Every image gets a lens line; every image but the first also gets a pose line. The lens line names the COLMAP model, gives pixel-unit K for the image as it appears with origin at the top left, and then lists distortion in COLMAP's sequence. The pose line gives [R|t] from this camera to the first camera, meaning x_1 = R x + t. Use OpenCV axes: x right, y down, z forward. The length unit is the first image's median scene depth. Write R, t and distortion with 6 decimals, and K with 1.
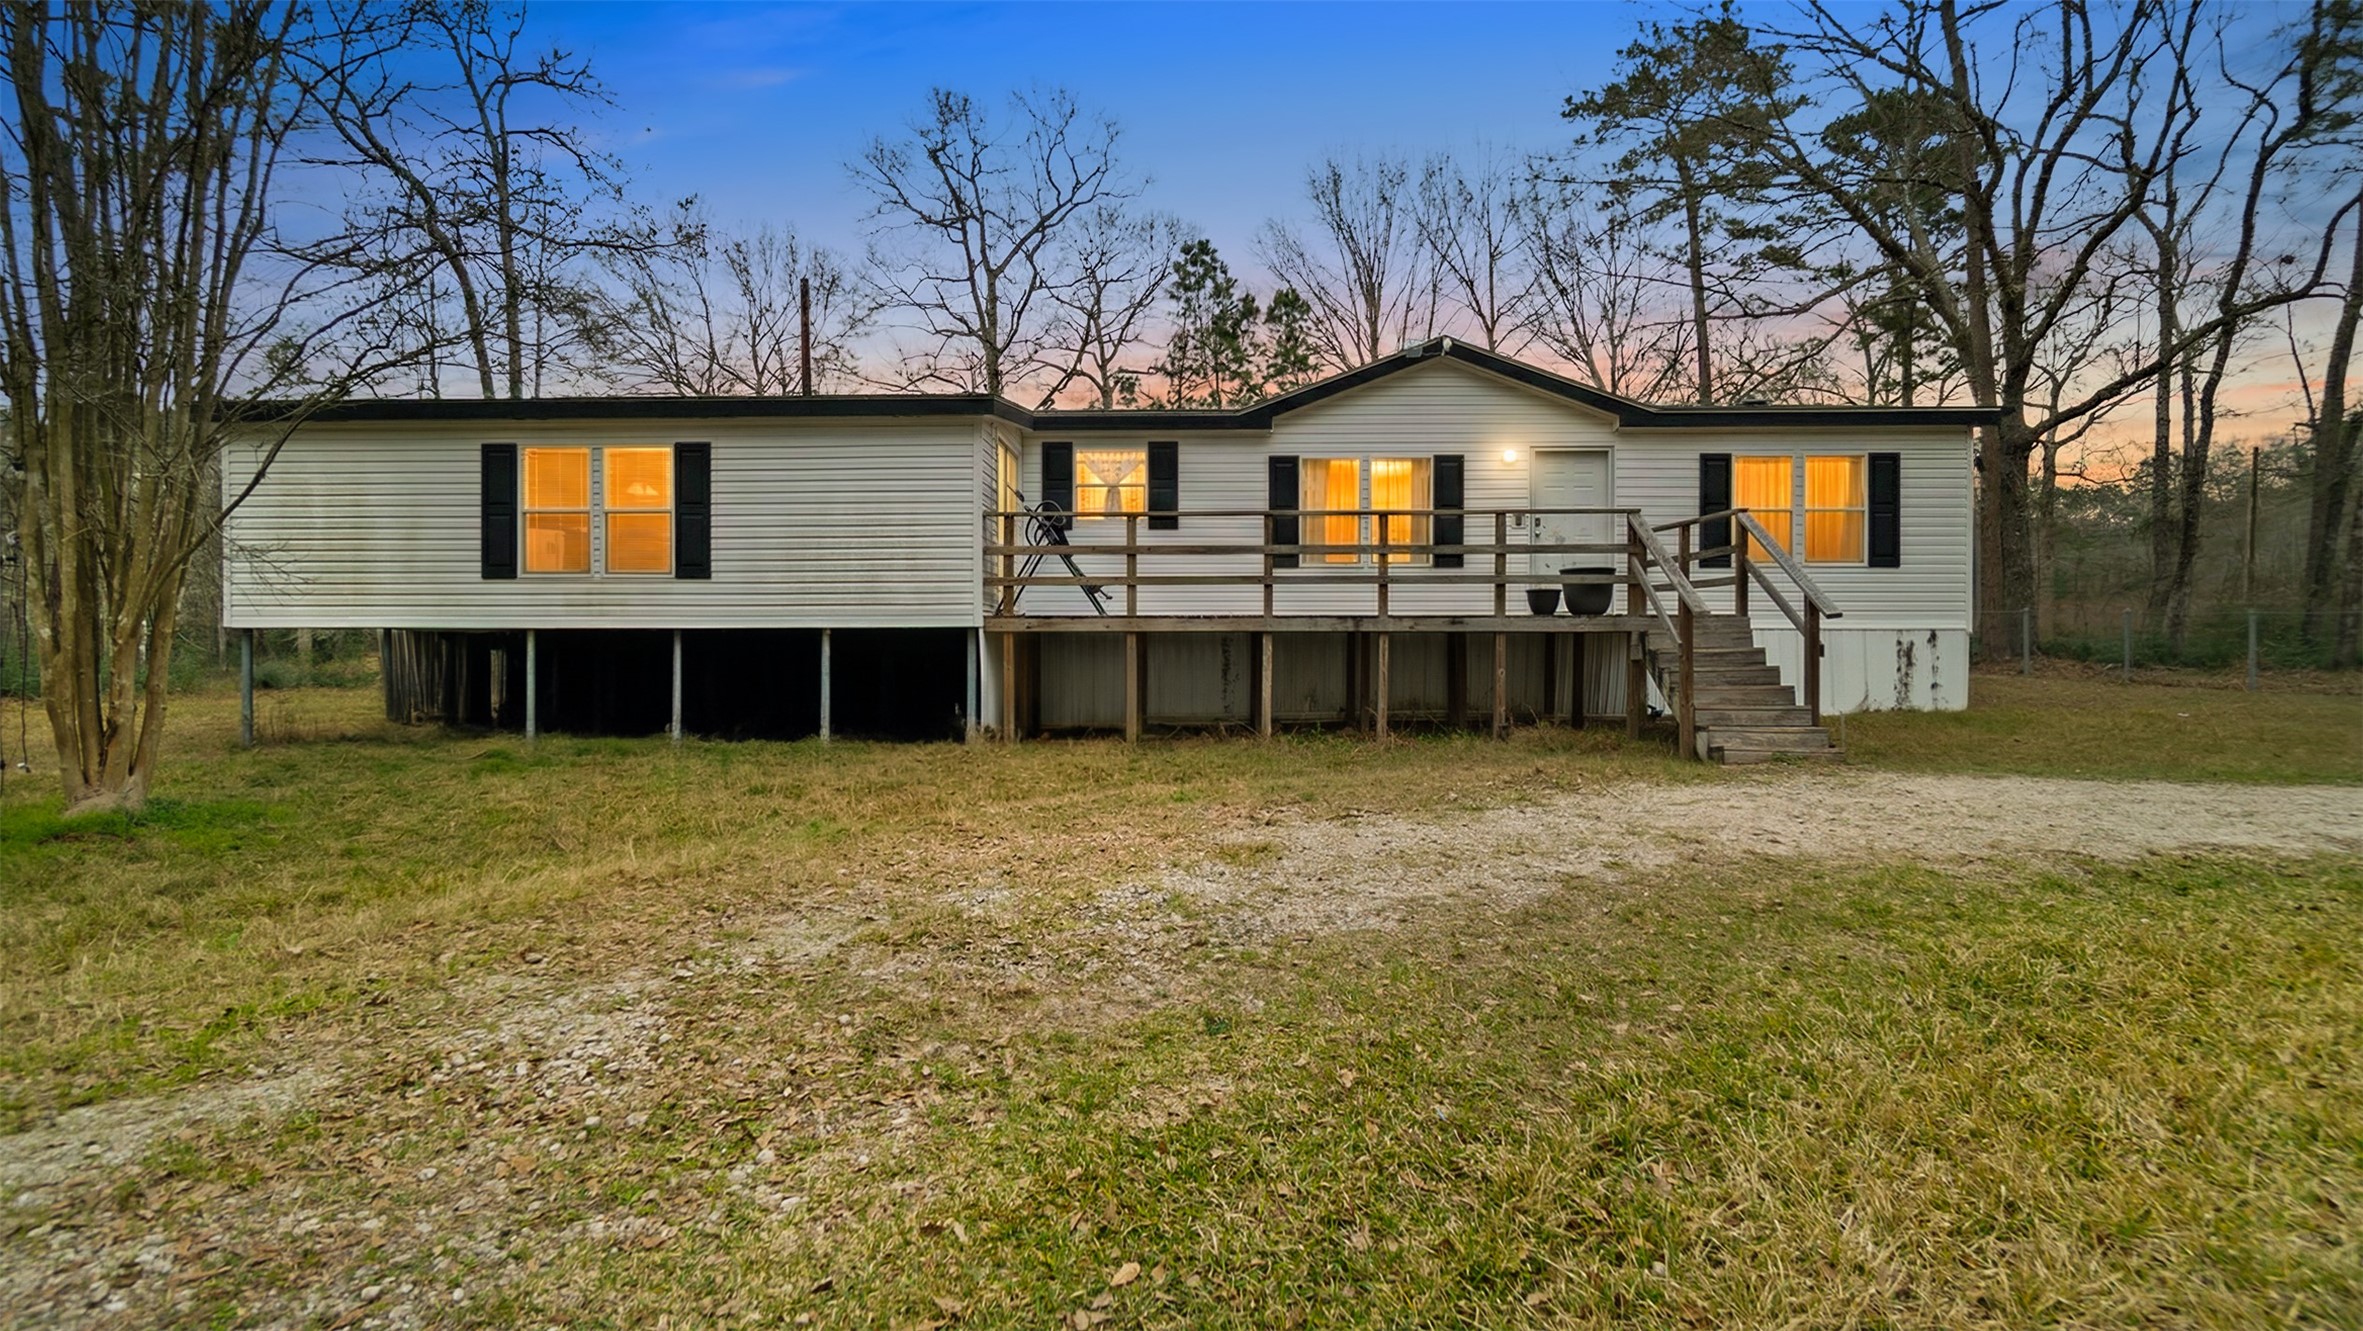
lens RADIAL K [[1041.6, 0, 1181.5], [0, 1041.6, 665.5], [0, 0, 1]] dist [0.002580, 0.000339]
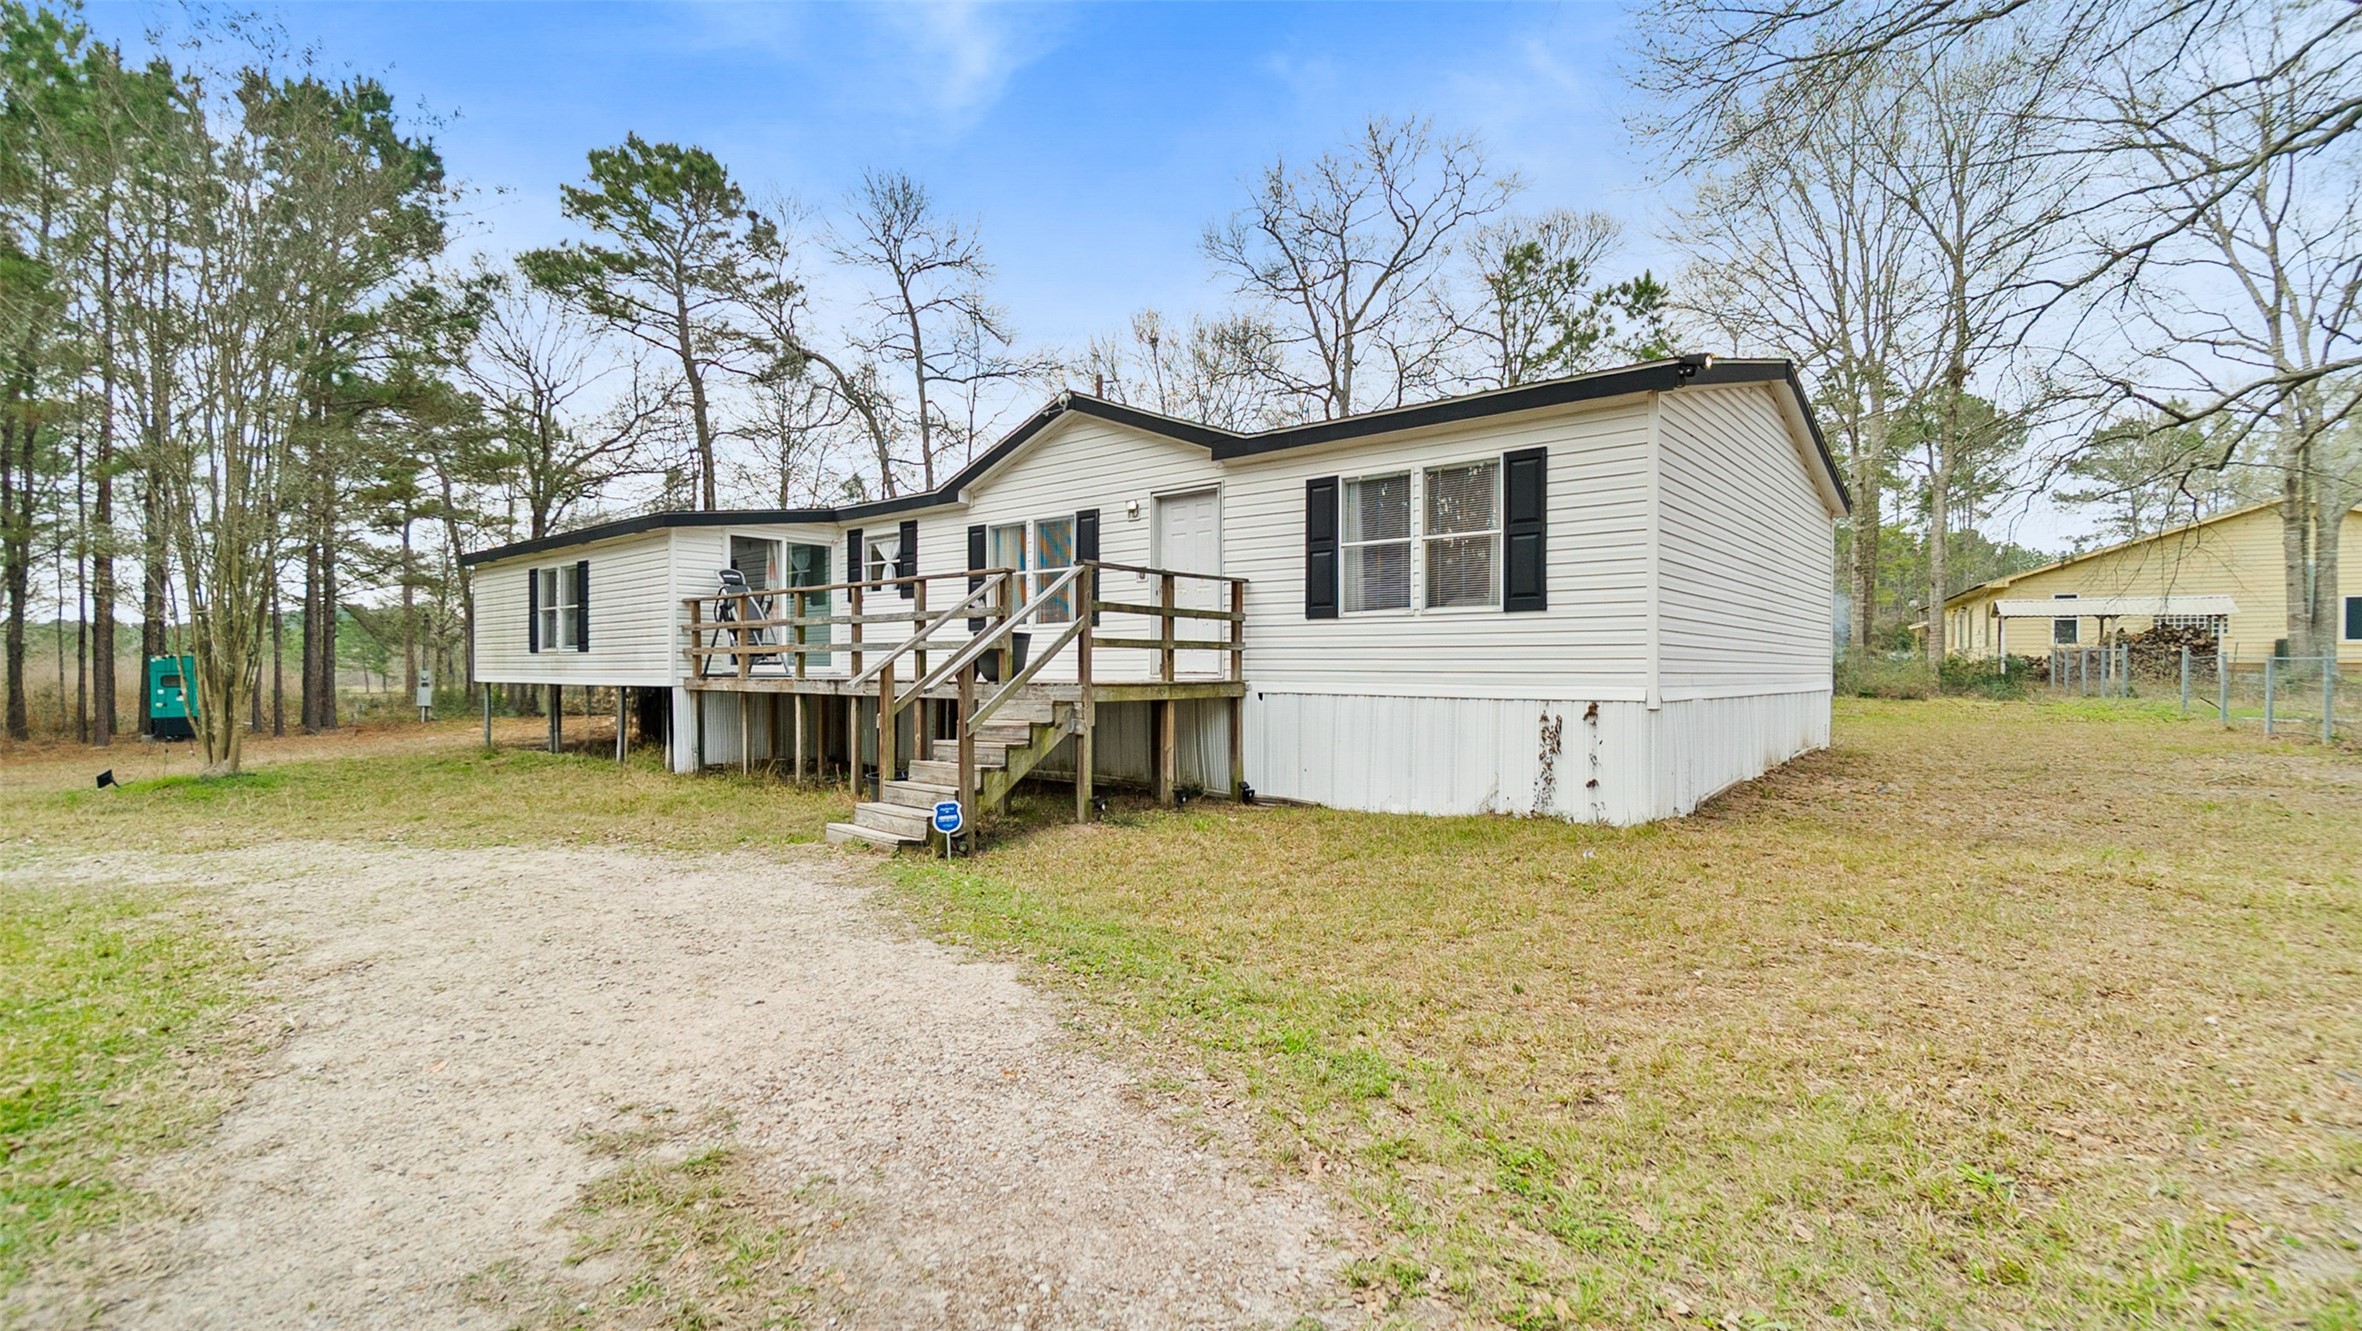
lens RADIAL K [[1041.1, 0, 1181.0], [0, 1041.1, 665.5], [0, 0, 1]] dist [0.002580, 0.000339]
pose [[0.781097, -0.001187, -0.624408, 0.934352], [-0.018243, 0.999528, -0.024721, -0.035476], [0.624143, 0.030701, 0.780707, 0.307755]]
